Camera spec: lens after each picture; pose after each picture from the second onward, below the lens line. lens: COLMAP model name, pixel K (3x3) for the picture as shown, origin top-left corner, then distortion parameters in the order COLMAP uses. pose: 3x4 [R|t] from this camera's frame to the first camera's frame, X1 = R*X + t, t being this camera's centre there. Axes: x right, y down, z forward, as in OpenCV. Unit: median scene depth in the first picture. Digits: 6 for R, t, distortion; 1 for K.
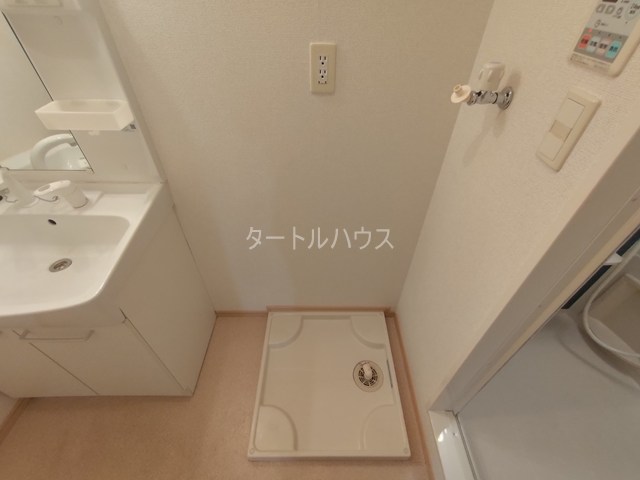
lens RADIAL K [[288.8, 0, 320.0], [0, 288.8, 240.0], [0, 0, 1]] dist [0.003602, 0.000536]
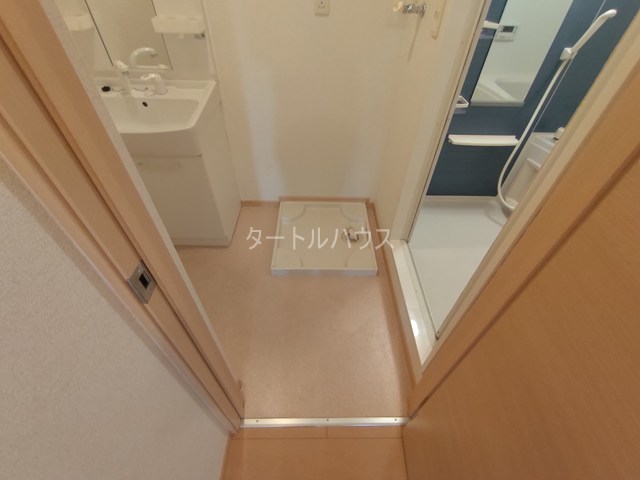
lens RADIAL K [[287.2, 0, 321.5], [0, 287.2, 240.0], [0, 0, 1]] dist [-0.001013, -0.000145]
pose [[0.999885, 0.005637, 0.014062, -0.004349], [-0.006210, 0.999137, 0.041076, 0.443833], [-0.013818, -0.041158, 0.999057, -0.426322]]
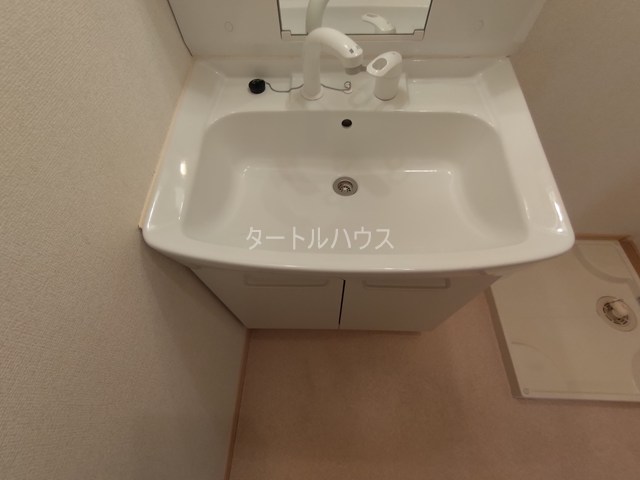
lens RADIAL K [[288.8, 0, 320.0], [0, 288.8, 240.0], [0, 0, 1]] dist [0.003602, 0.000536]
pose [[0.998562, 0.014736, -0.051546, -0.713215], [0.001239, 0.954887, 0.296968, -0.001066], [0.053597, -0.296605, 0.953495, 0.193867]]
